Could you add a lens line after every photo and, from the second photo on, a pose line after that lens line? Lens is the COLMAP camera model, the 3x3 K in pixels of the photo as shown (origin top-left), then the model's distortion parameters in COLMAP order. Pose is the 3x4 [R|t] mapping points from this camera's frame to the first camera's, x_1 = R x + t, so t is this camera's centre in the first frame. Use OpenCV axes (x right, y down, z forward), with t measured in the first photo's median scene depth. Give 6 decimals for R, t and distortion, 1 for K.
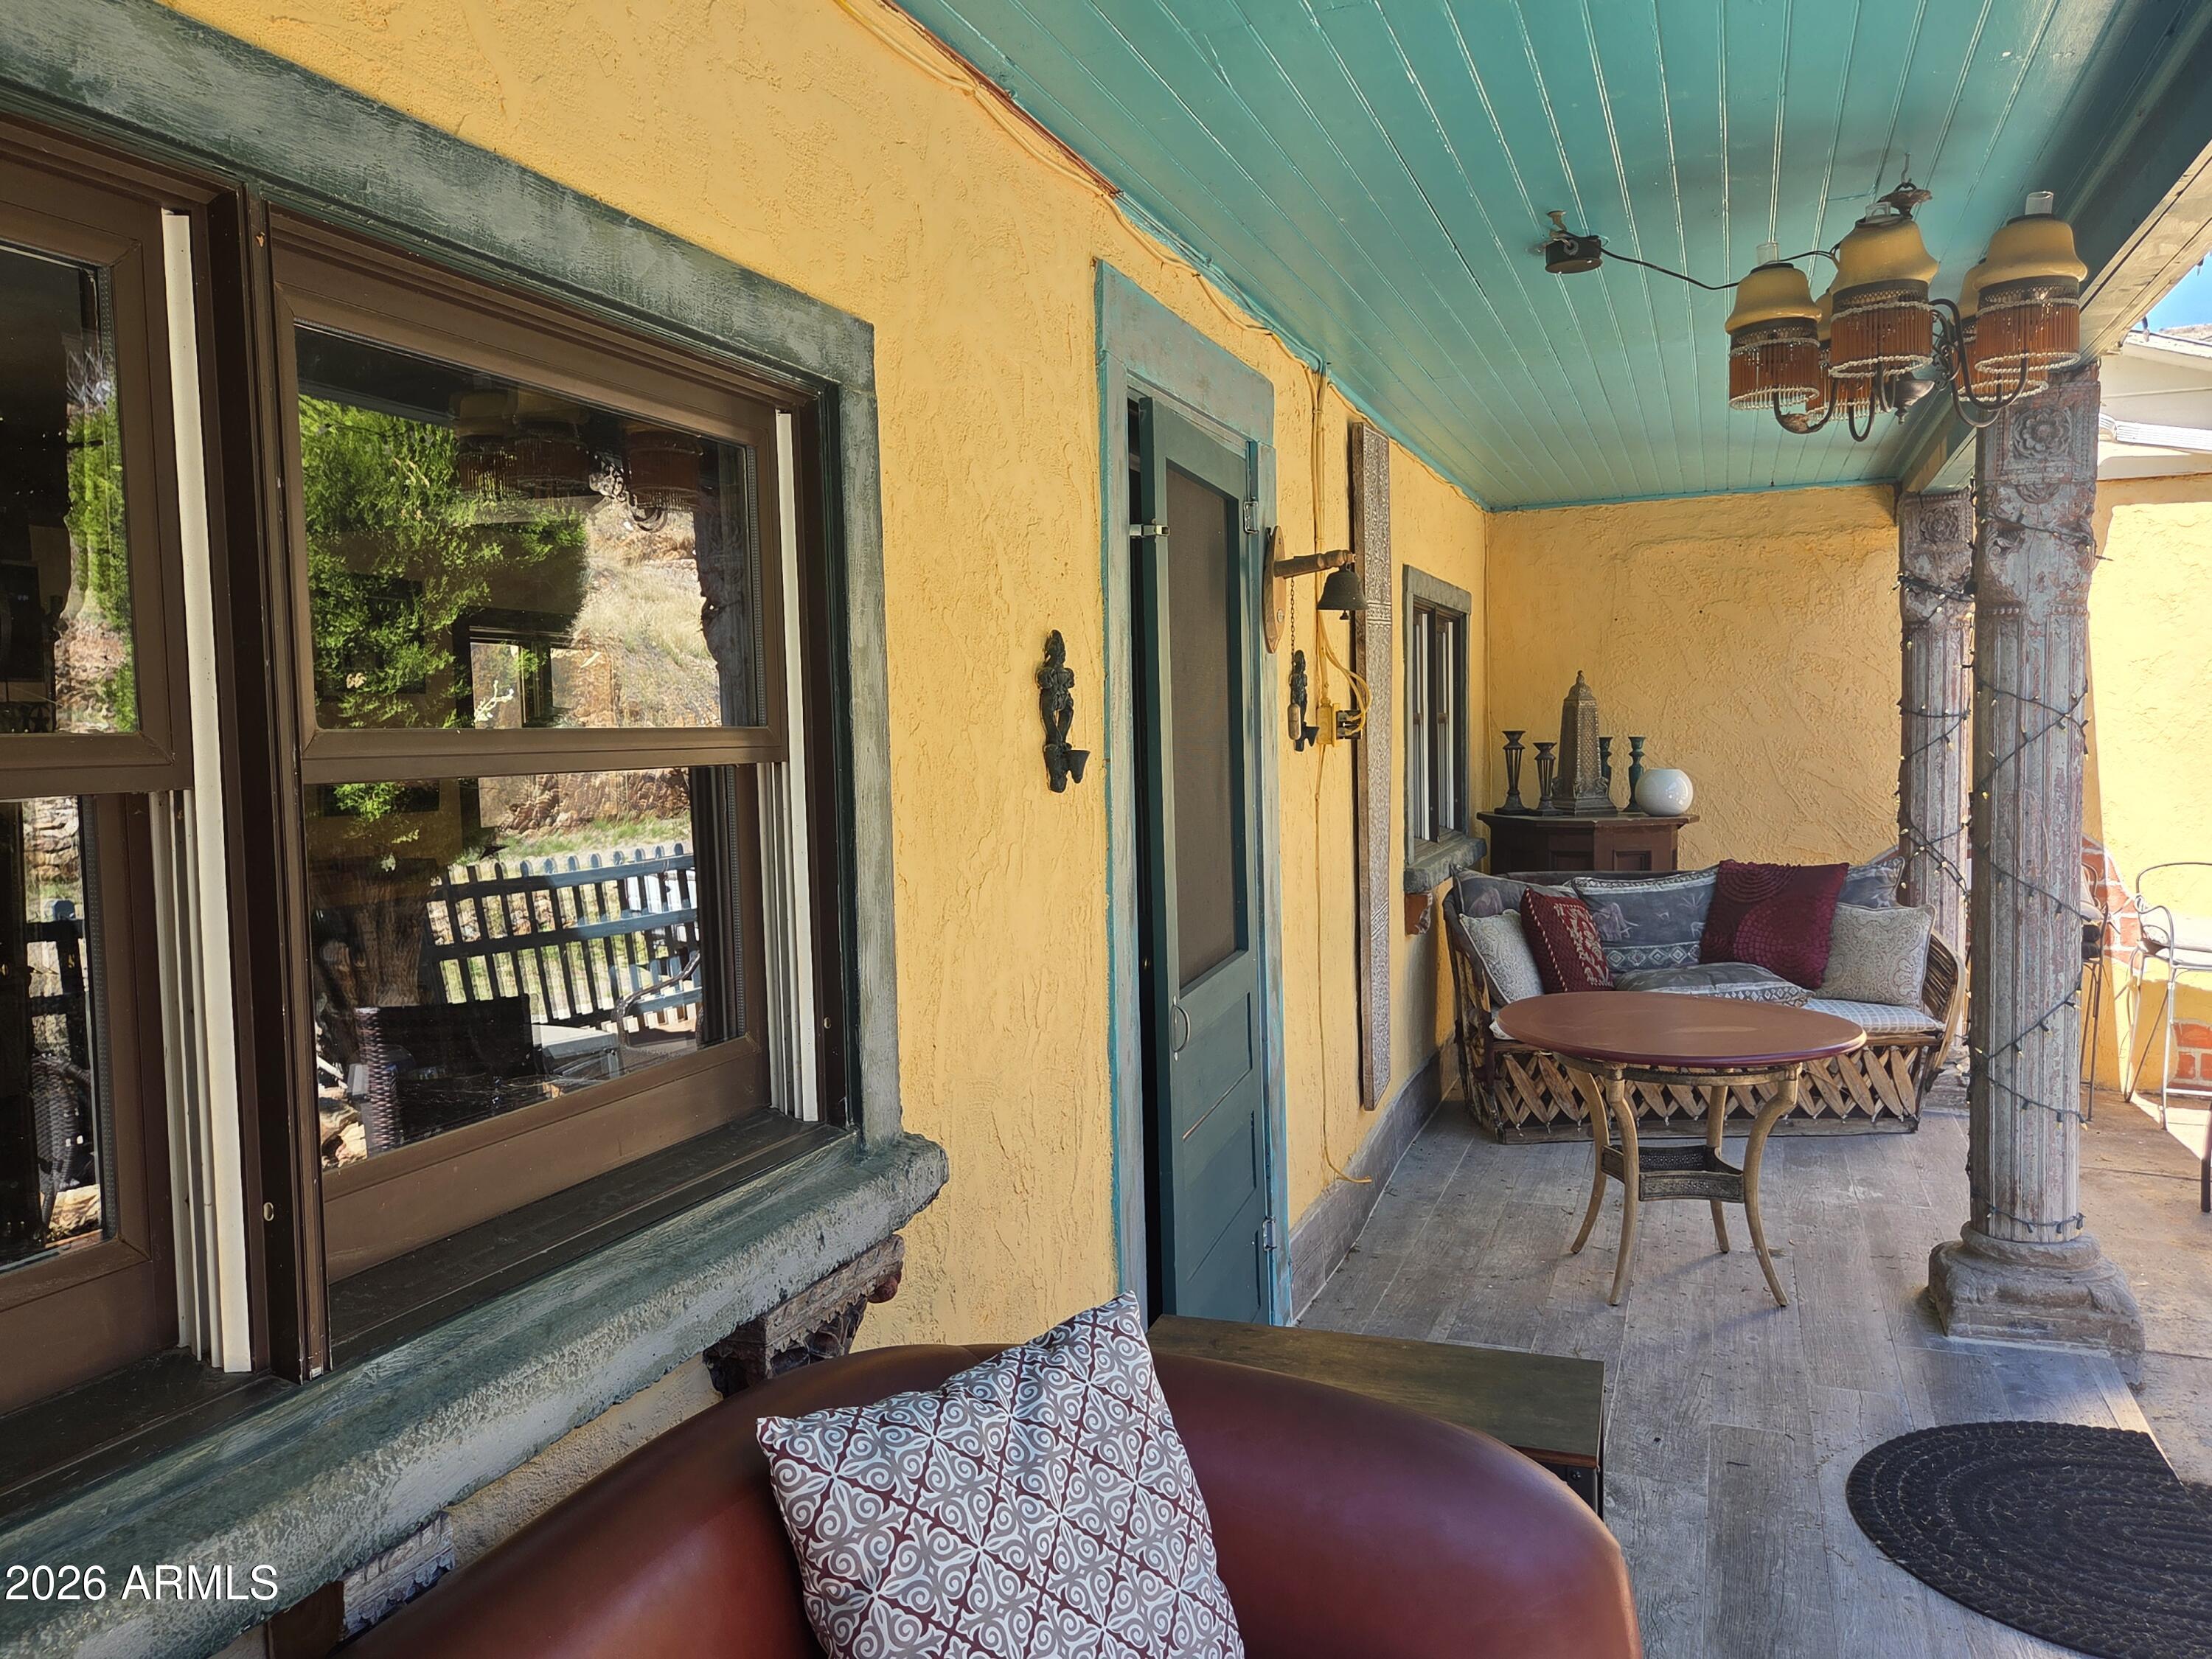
lens RADIAL K [[1695.6, 0, 1115.2], [0, 1695.6, 836.3], [0, 0, 1]] dist [0.060728, -0.039502]
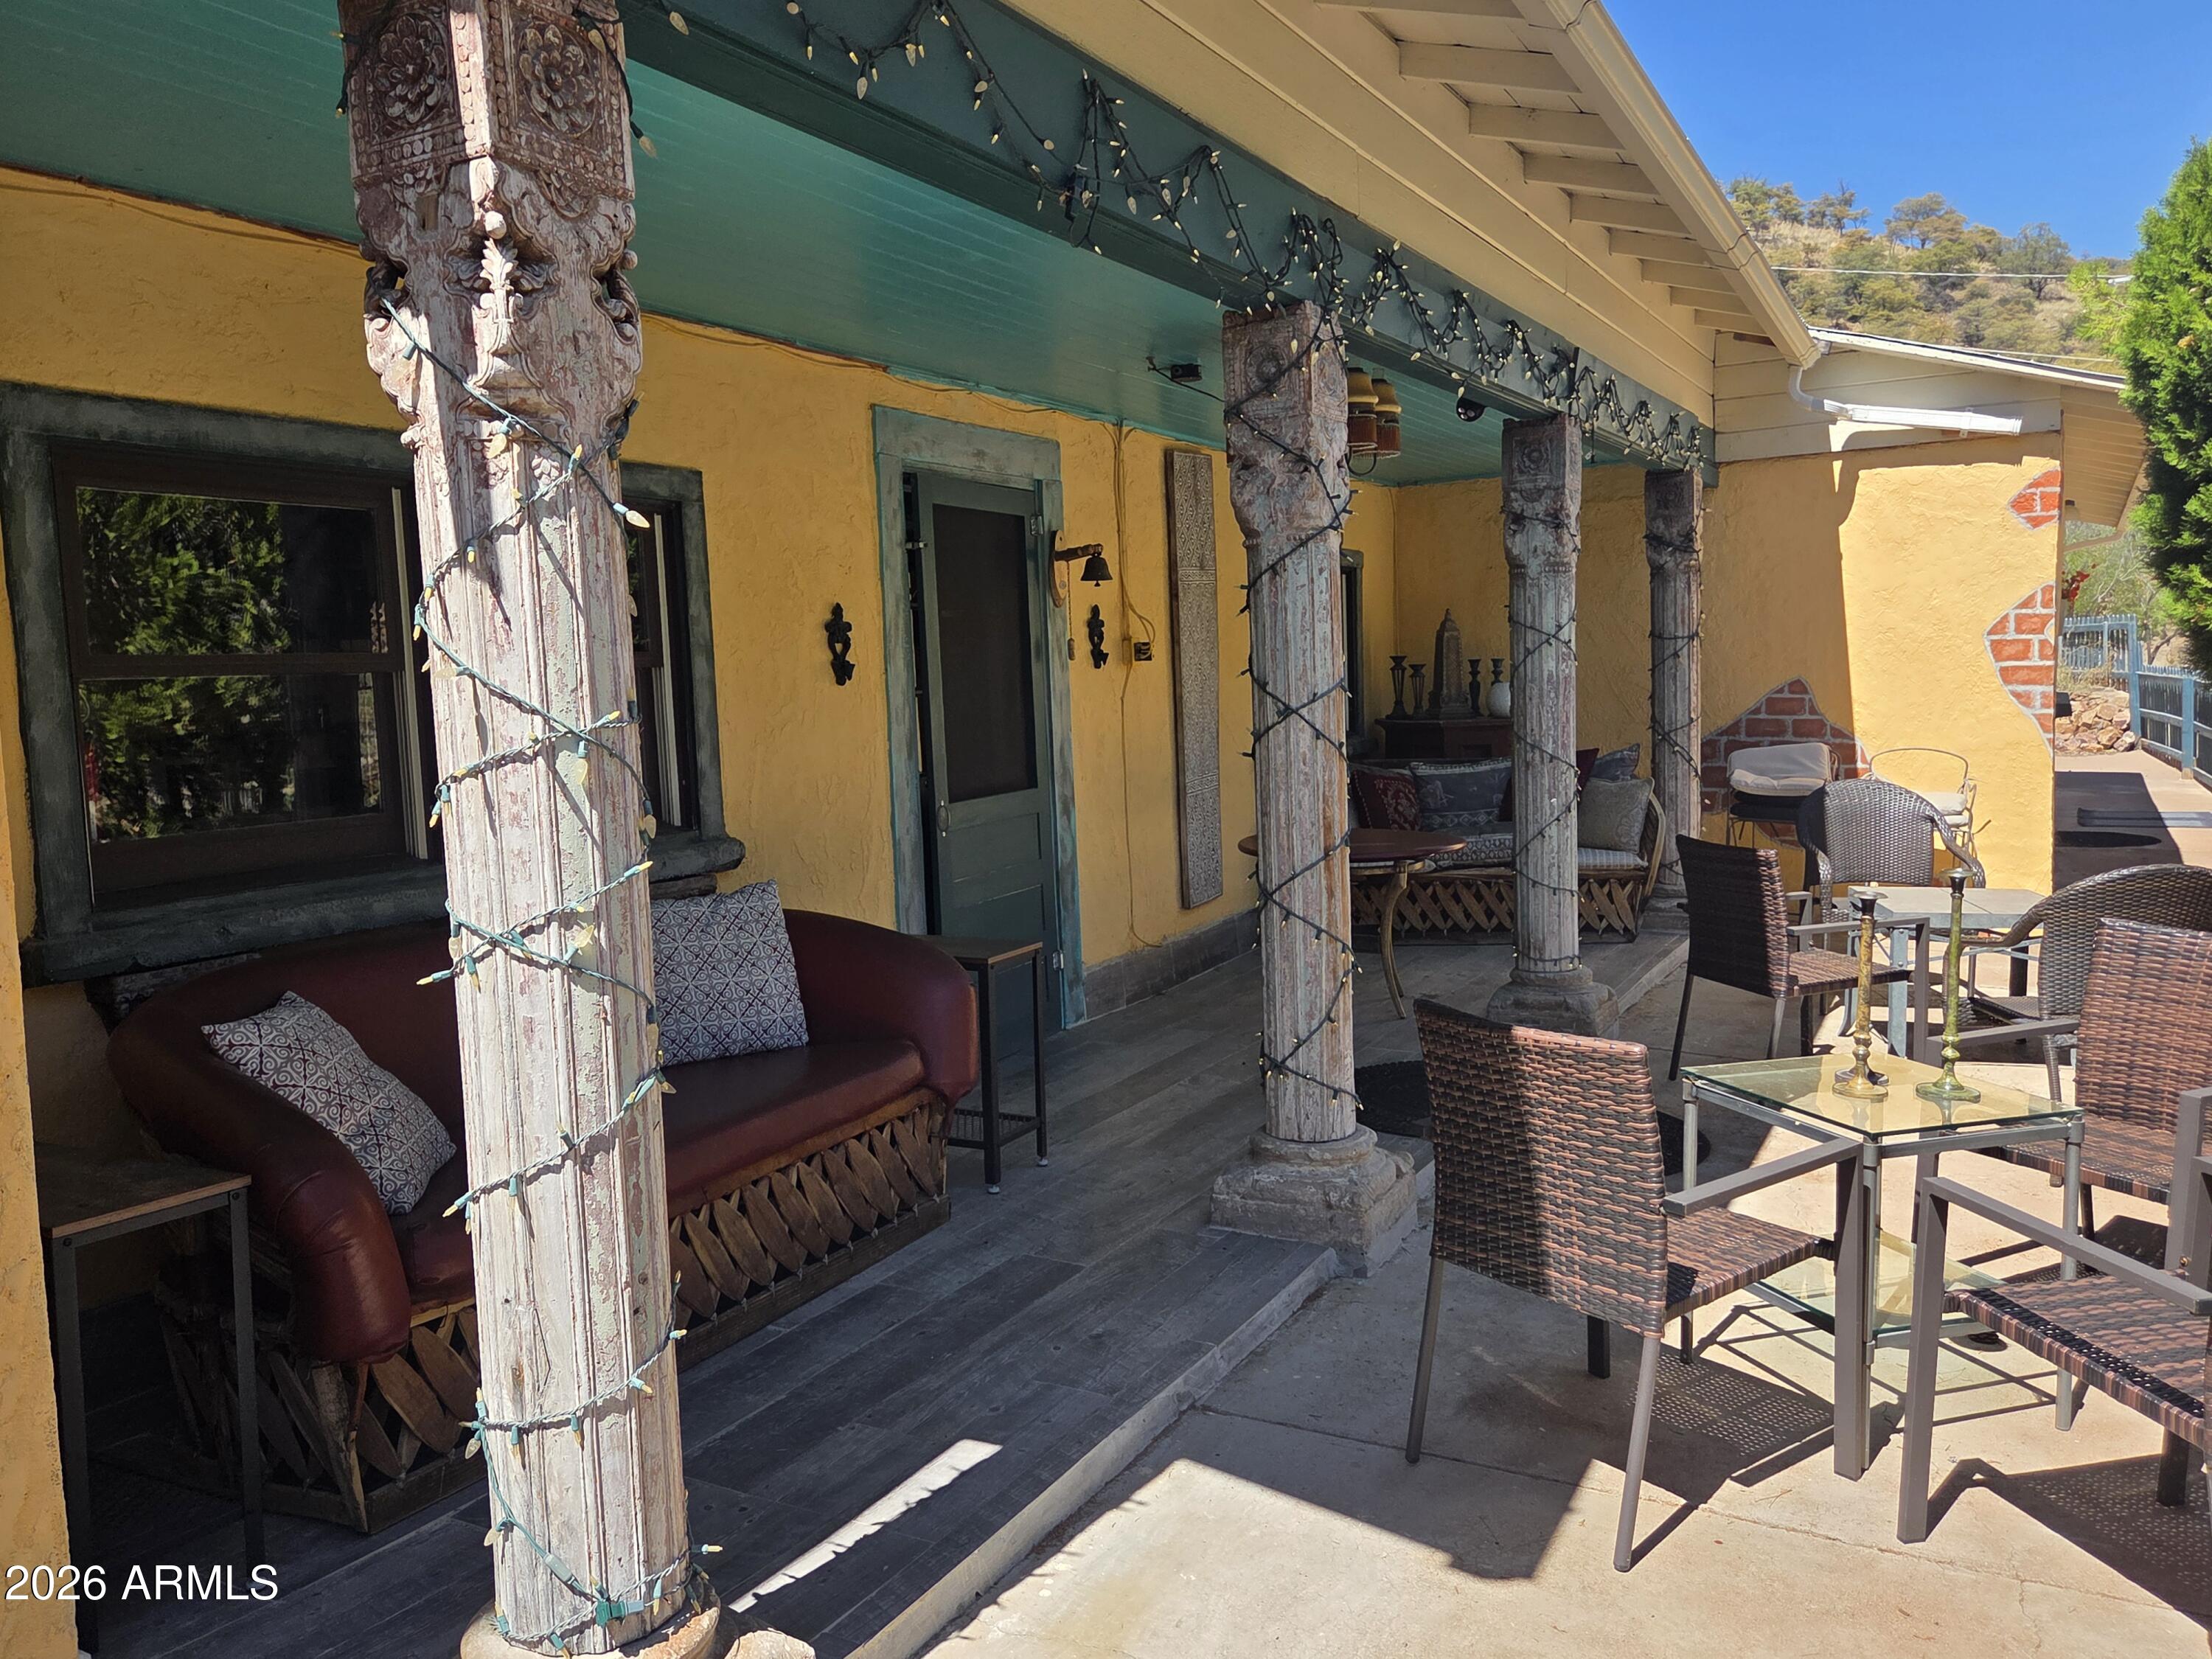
lens RADIAL K [[1695.6, 0, 1102.9], [0, 1695.6, 830.2], [0, 0, 1]] dist [0.060728, -0.039502]
pose [[0.986865, -0.001755, -0.161535, 0.393134], [0.006638, 0.999537, 0.029692, 0.057447], [0.161408, -0.030375, 0.986420, -0.605165]]
